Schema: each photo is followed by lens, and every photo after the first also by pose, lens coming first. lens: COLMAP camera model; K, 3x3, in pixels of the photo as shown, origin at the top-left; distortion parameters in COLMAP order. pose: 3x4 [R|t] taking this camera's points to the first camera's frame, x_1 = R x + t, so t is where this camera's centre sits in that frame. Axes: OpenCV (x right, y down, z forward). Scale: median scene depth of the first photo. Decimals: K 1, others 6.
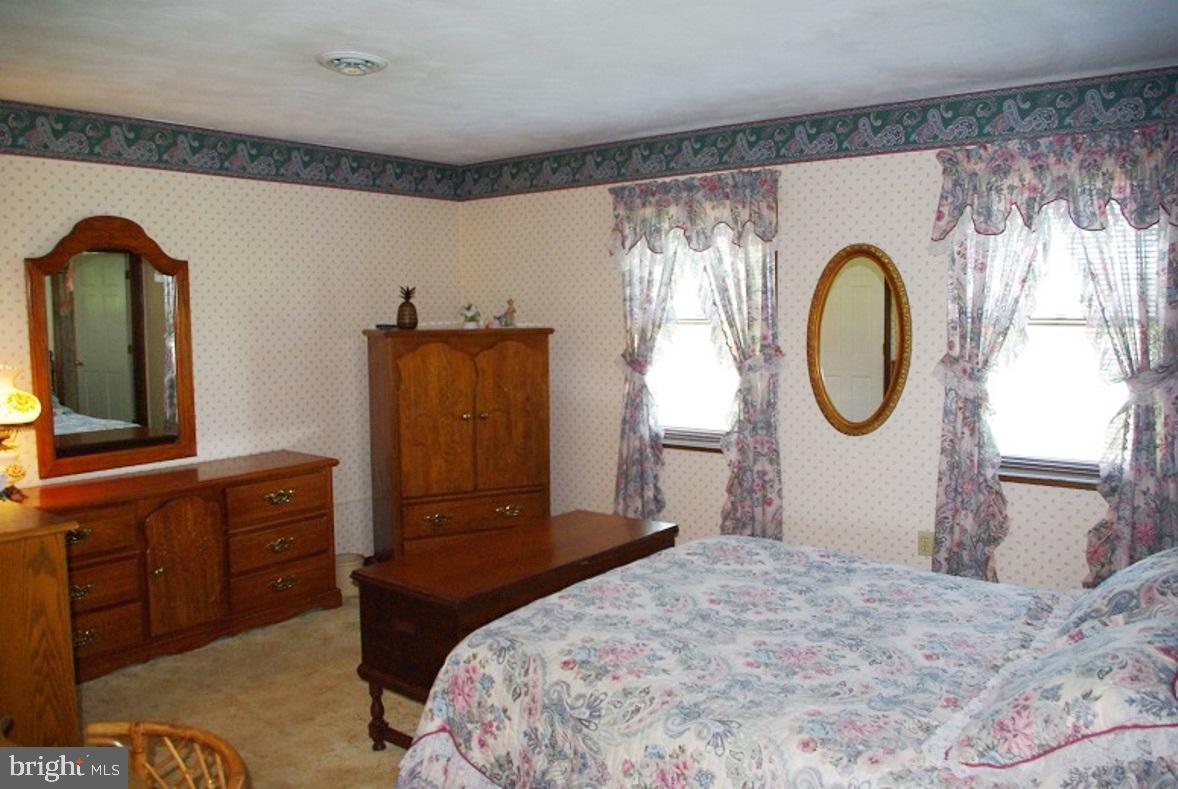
lens RADIAL K [[922.5, 0, 587.0], [0, 922.5, 394.8], [0, 0, 1]] dist [-0.079413, 0.001971]
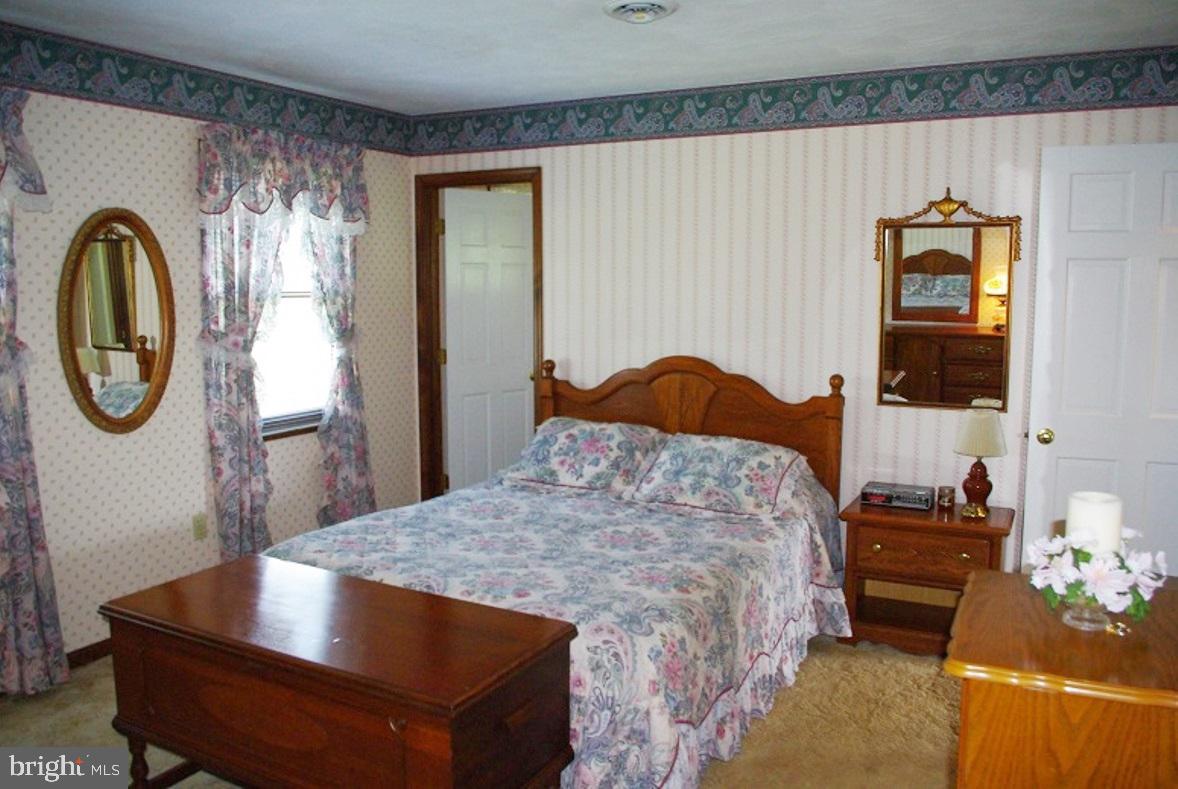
lens RADIAL K [[922.5, 0, 587.0], [0, 922.5, 392.2], [0, 0, 1]] dist [-0.079413, 0.001971]
pose [[-0.184625, -0.107352, 0.976929, -0.715992], [0.093416, 0.987599, 0.126179, -0.069755], [-0.978359, 0.114556, -0.172307, 0.847957]]
